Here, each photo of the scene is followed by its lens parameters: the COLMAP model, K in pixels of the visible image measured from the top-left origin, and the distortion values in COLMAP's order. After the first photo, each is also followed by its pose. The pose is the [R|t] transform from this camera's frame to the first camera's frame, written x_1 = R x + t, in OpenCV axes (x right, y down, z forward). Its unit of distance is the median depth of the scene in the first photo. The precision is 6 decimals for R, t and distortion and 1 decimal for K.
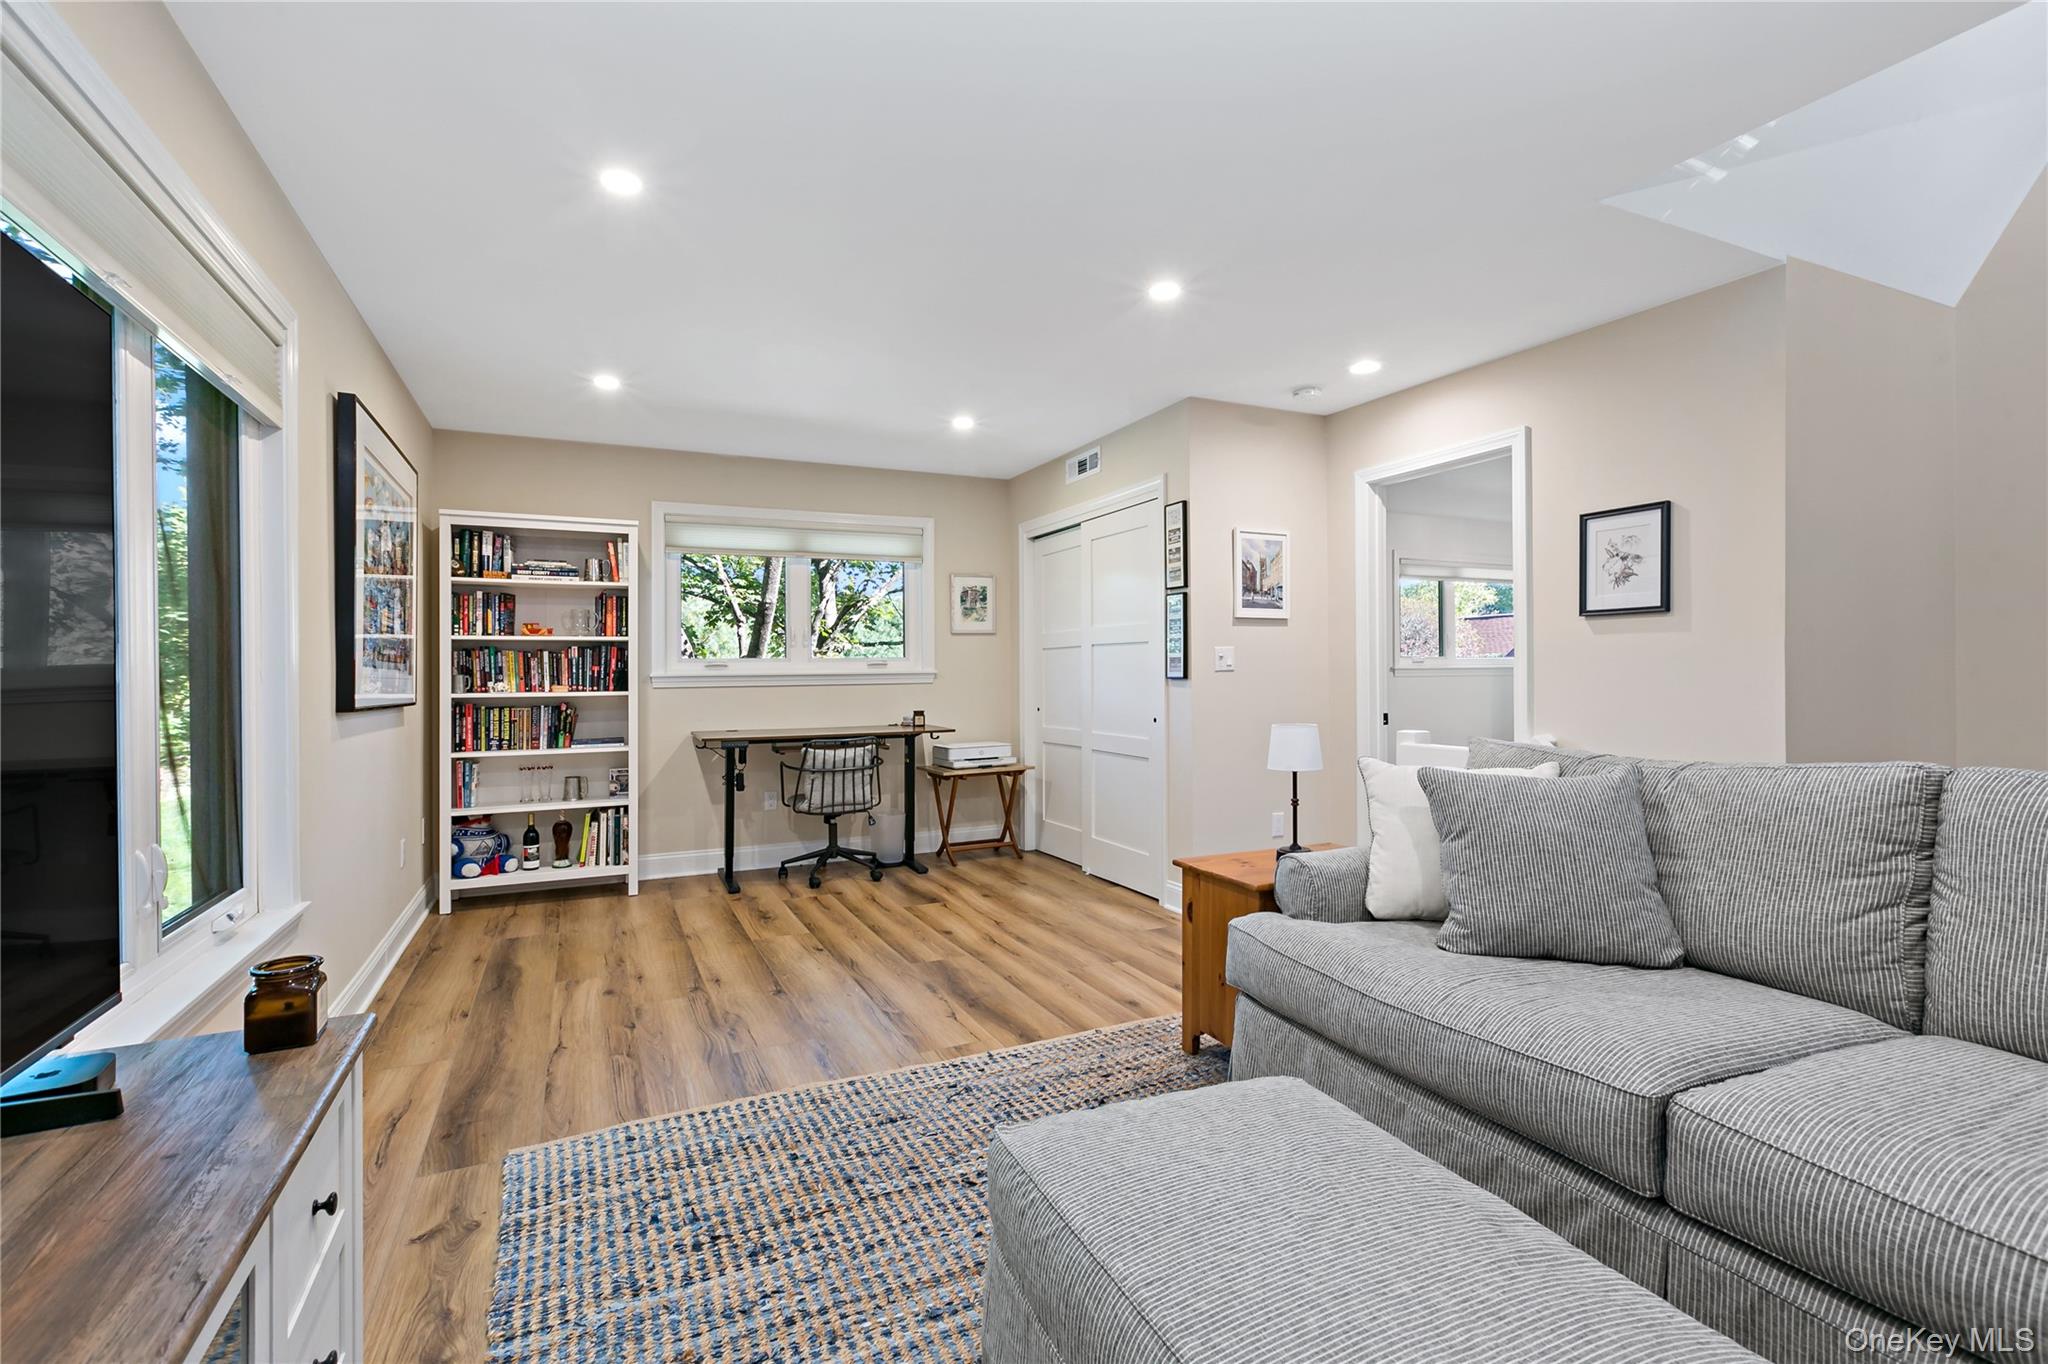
lens RADIAL K [[938.0, 0, 1014.2], [0, 938.0, 673.0], [0, 0, 1]] dist [0.000241, 0.000252]
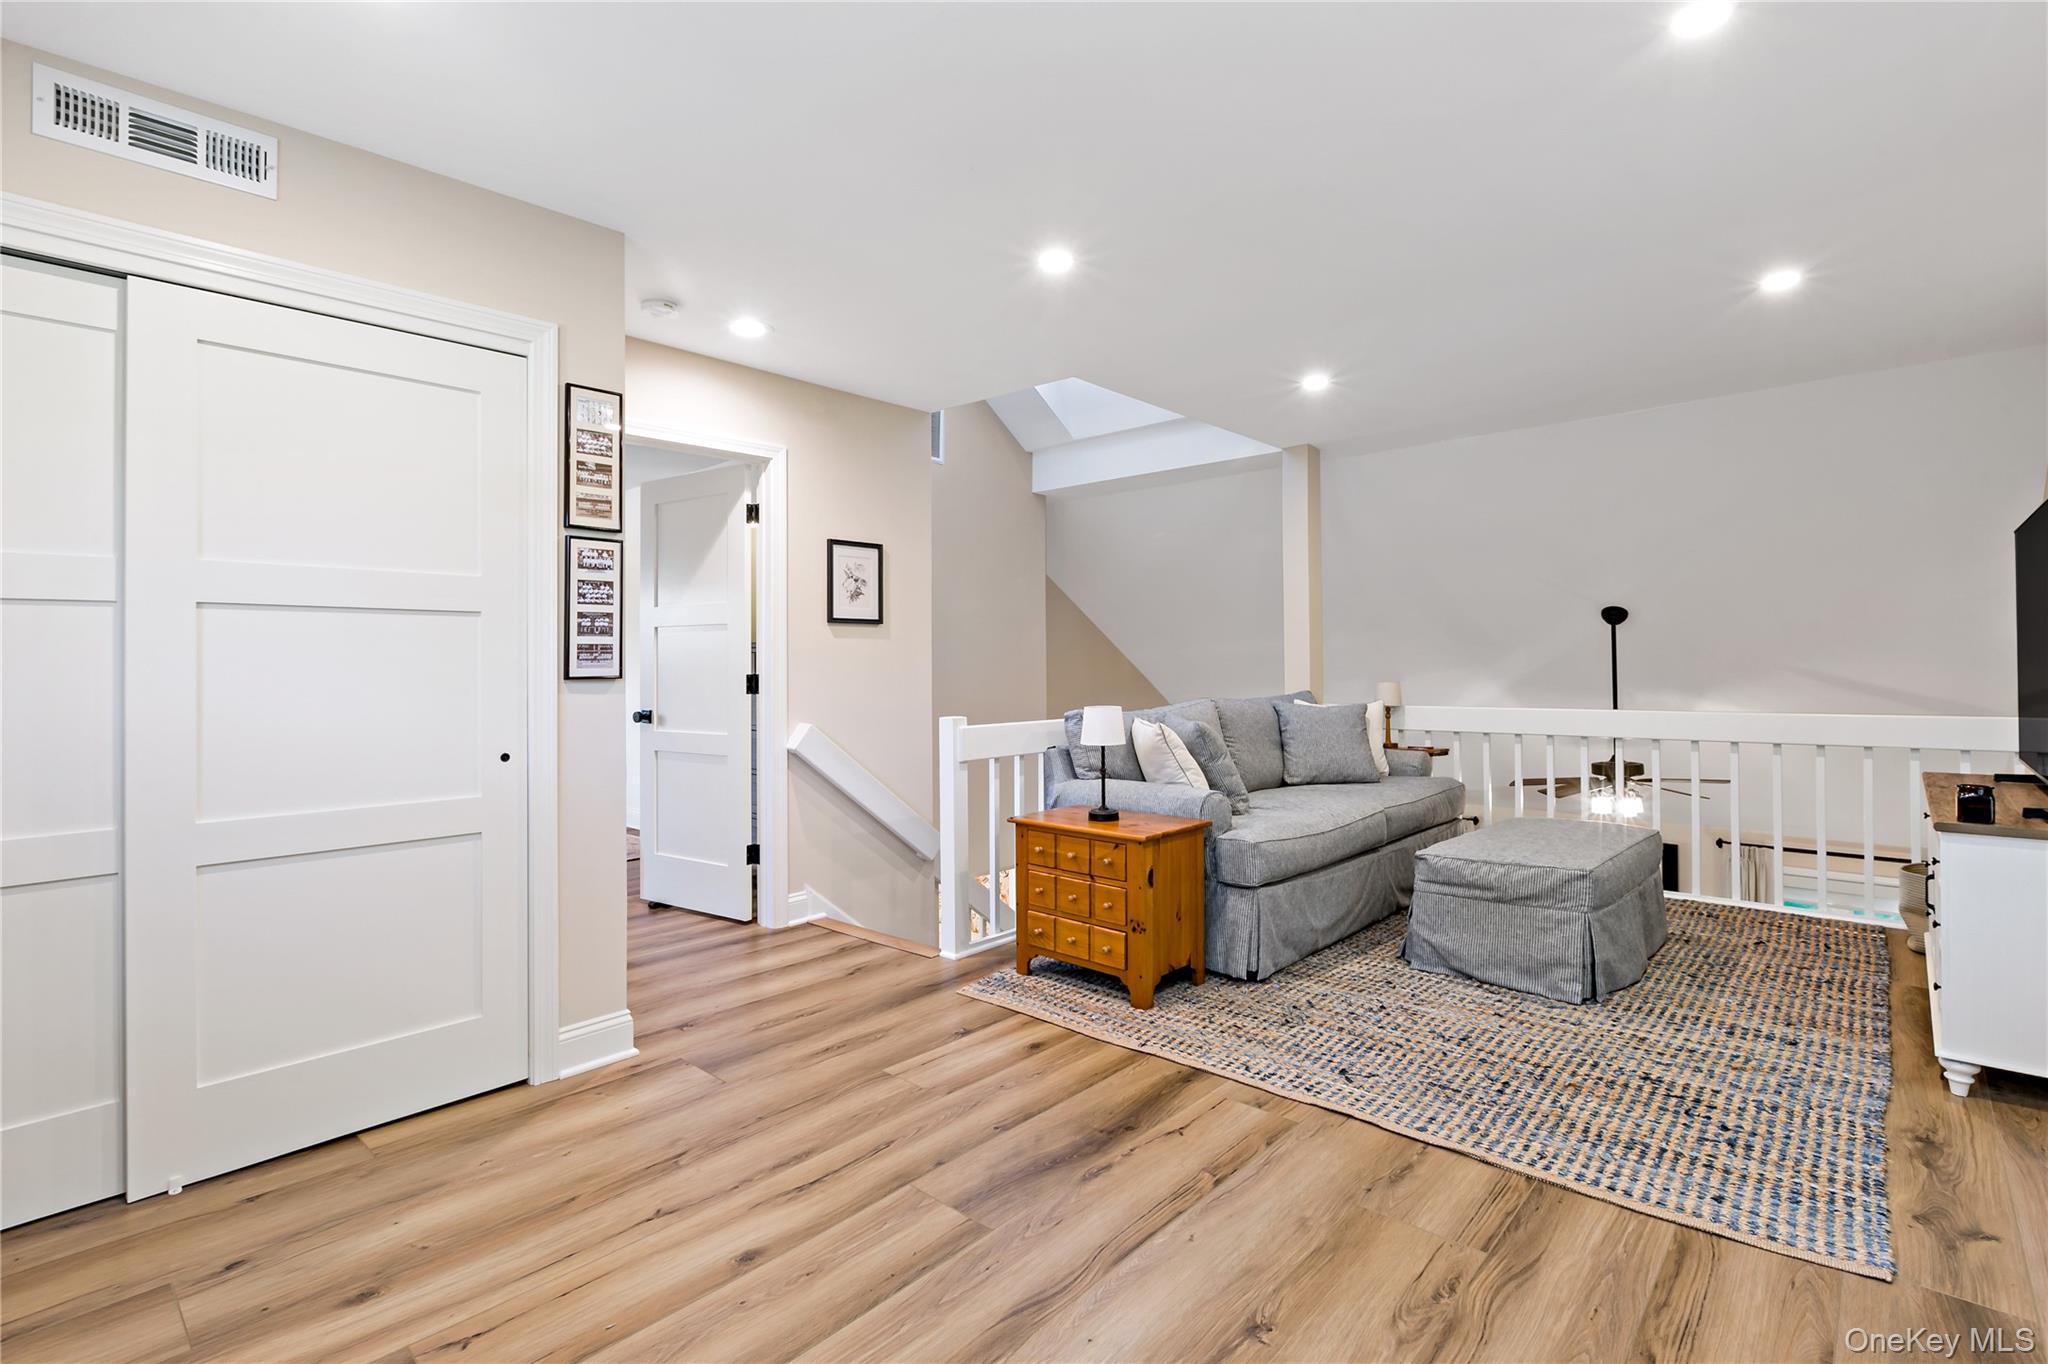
lens RADIAL K [[944.7, 0, 1017.0], [0, 944.7, 672.2], [0, 0, 1]] dist [-0.008333, -0.000660]
pose [[-0.377963, 0.001974, 0.925819, -0.673214], [0.013258, 0.999907, 0.003281, 0.004117], [-0.925726, 0.013515, -0.377954, 1.338553]]
